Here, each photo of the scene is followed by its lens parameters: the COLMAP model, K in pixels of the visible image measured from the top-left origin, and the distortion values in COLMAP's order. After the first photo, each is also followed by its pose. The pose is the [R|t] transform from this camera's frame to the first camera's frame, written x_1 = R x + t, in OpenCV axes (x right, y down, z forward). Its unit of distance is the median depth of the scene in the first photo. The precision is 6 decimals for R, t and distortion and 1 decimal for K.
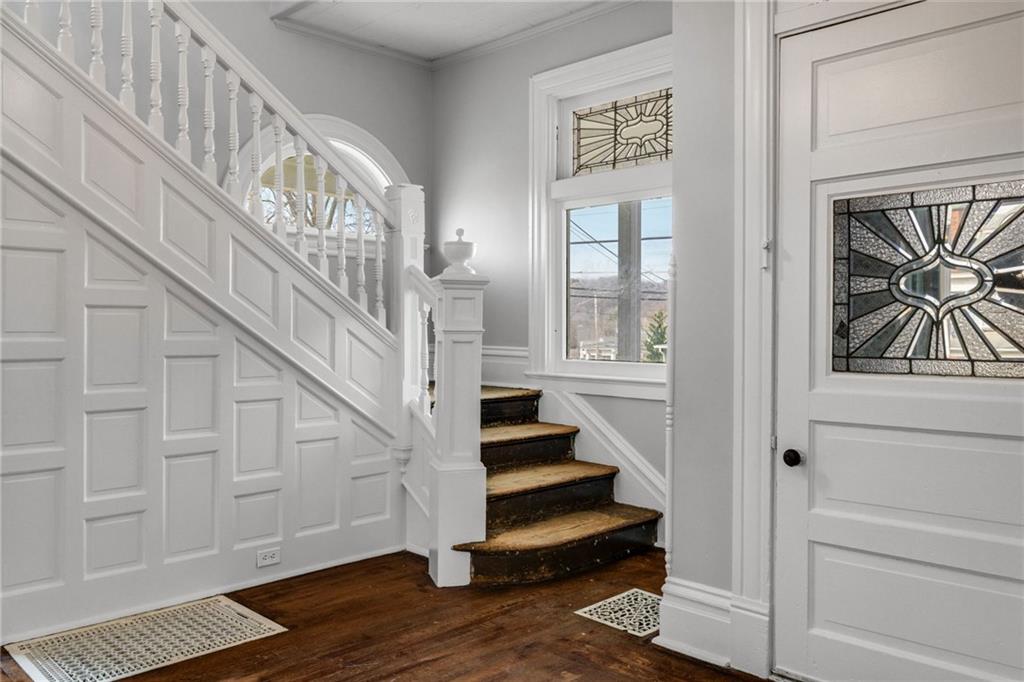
lens RADIAL K [[795.6, 0, 510.6], [0, 795.6, 336.5], [0, 0, 1]] dist [-0.001933, 0.001781]
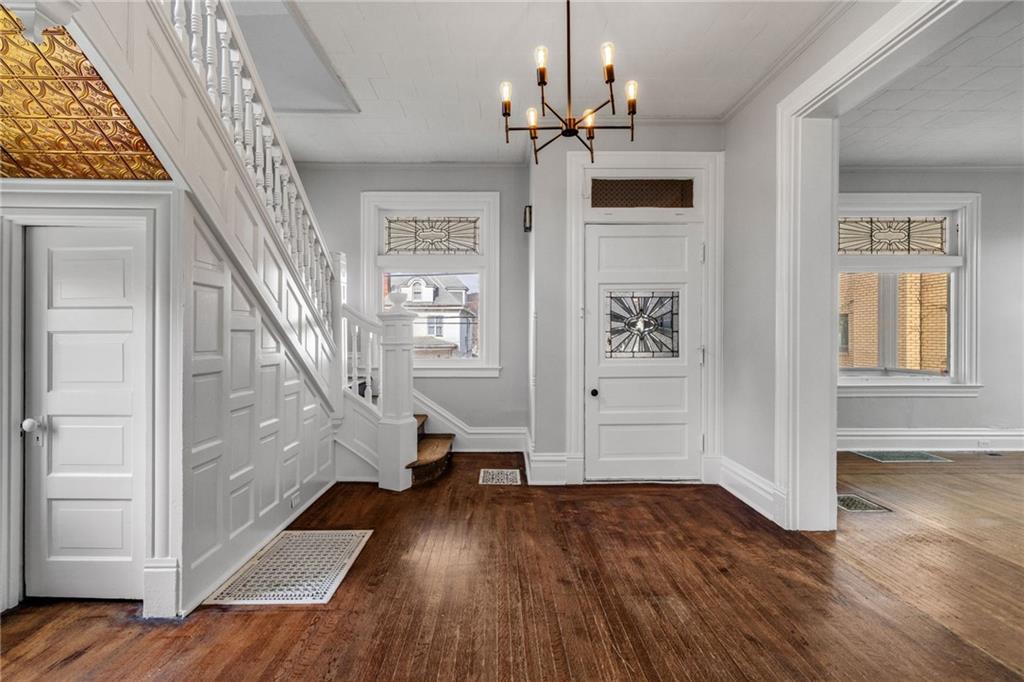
lens RADIAL K [[473.4, 0, 505.4], [0, 473.4, 338.6], [0, 0, 1]] dist [0.002567, 0.000382]
pose [[0.700992, -0.009869, 0.713101, -0.715155], [0.011690, 0.999929, 0.002347, -0.019971], [-0.713073, 0.006690, 0.701057, 0.116035]]
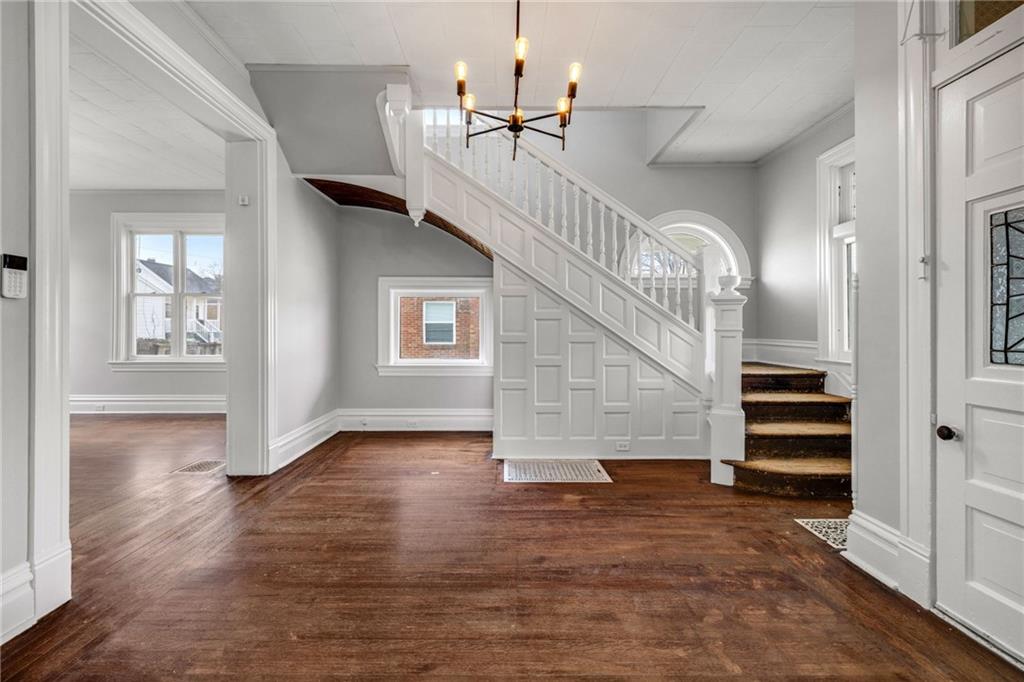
lens RADIAL K [[437.1, 0, 511.0], [0, 437.1, 334.2], [0, 0, 1]] dist [0.000125, 0.000078]
pose [[0.712978, 0.003553, -0.701178, 0.273115], [-0.005112, 0.999987, -0.000130, 0.004343], [0.701168, 0.003677, 0.712987, 0.047165]]
